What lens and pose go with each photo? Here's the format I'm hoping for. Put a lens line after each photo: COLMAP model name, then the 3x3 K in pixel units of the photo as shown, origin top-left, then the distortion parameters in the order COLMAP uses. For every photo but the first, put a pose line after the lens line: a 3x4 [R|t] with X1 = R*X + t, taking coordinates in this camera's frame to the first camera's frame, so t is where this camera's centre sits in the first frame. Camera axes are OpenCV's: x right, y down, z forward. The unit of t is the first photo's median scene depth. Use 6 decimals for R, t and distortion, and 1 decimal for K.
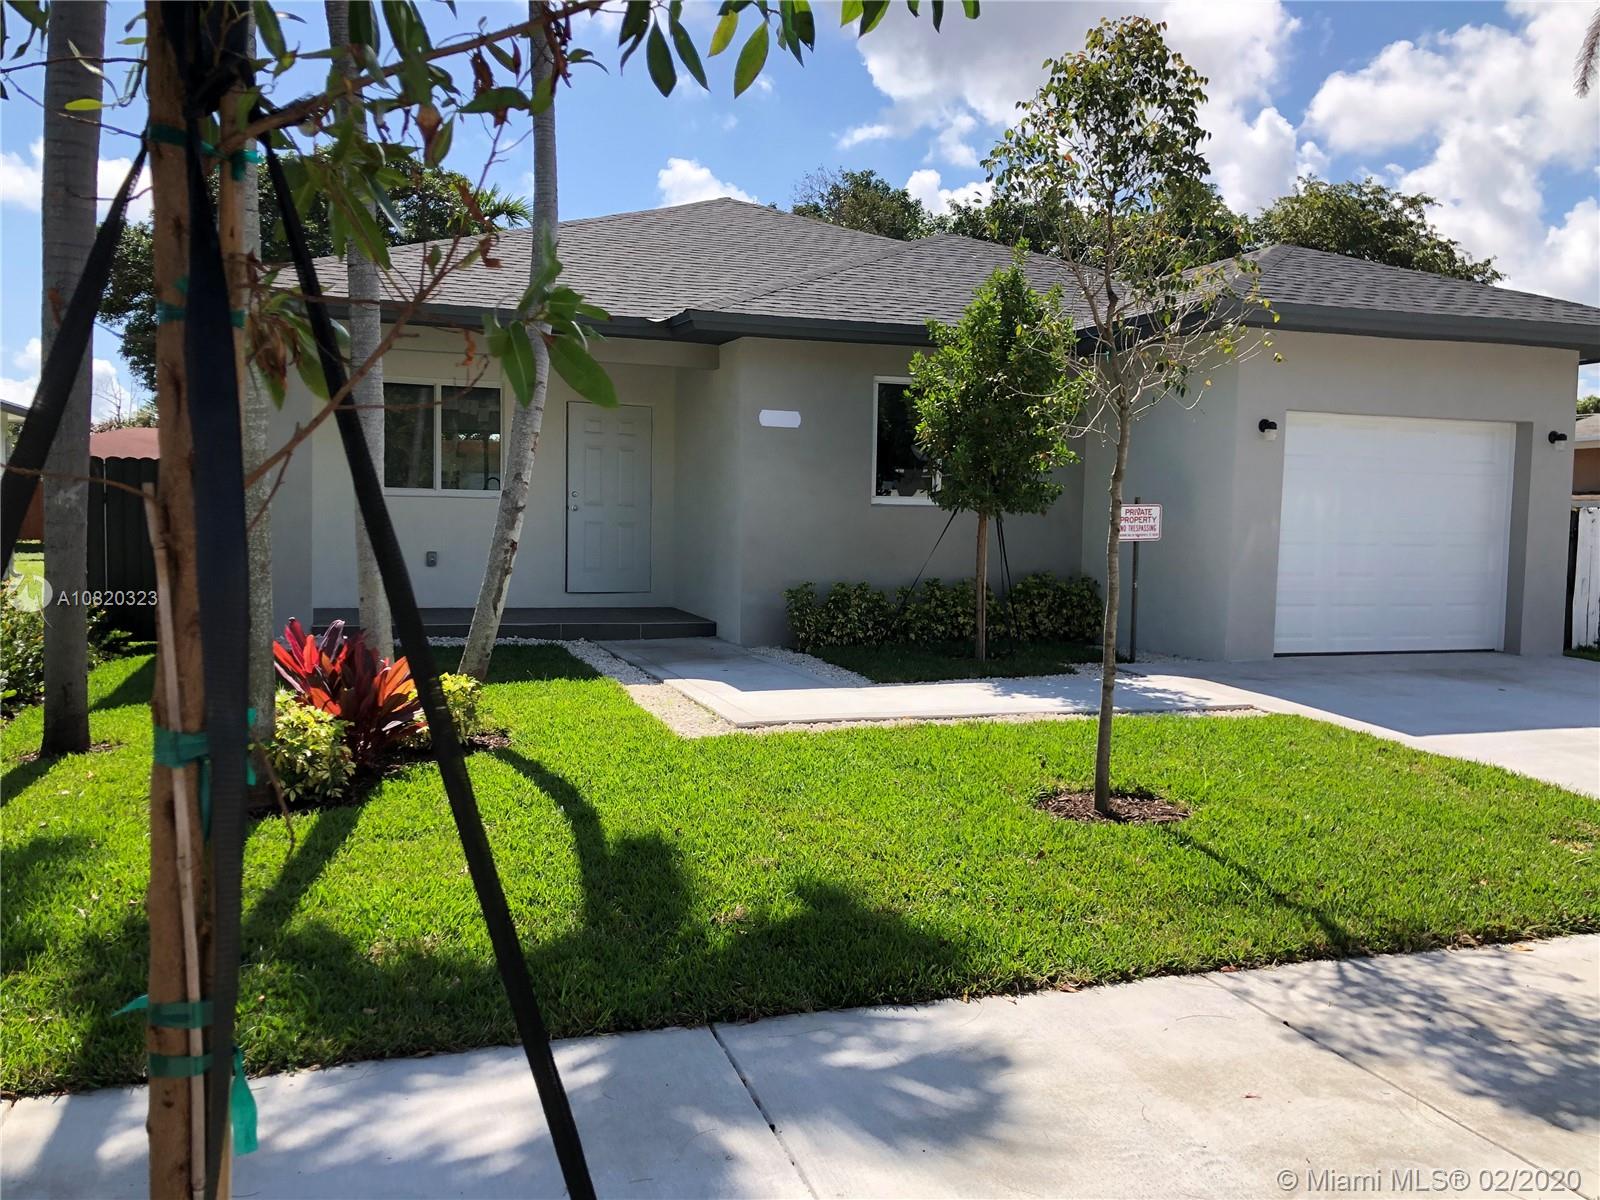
lens RADIAL K [[1327.7, 0, 800.1], [0, 1327.7, 603.4], [0, 0, 1]] dist [0.018614, 0.010168]
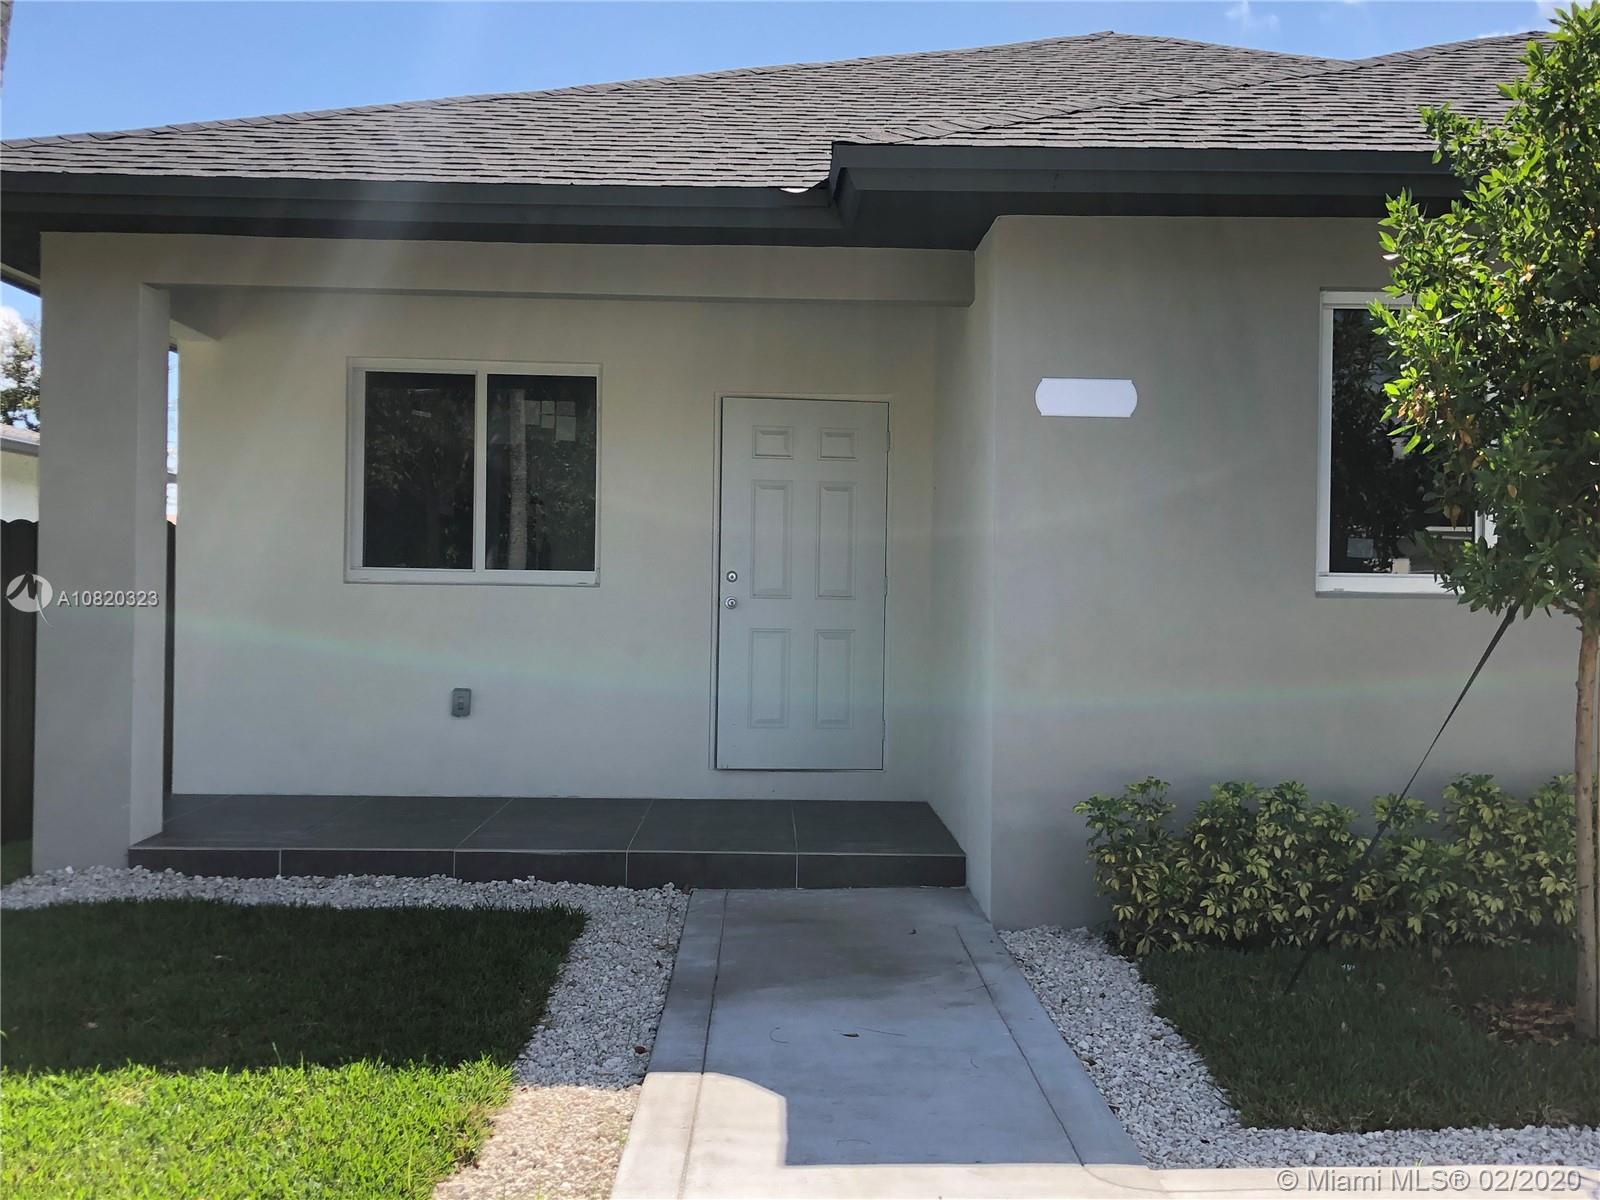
lens RADIAL K [[1753.0, 0, 804.3], [0, 1753.0, 588.8], [0, 0, 1]] dist [0.010832, 0.000000]
pose [[0.950325, -0.005313, -0.311214, 0.074751], [-0.018199, 0.997195, -0.072599, -0.034024], [0.310726, 0.074657, 0.947563, 0.433457]]
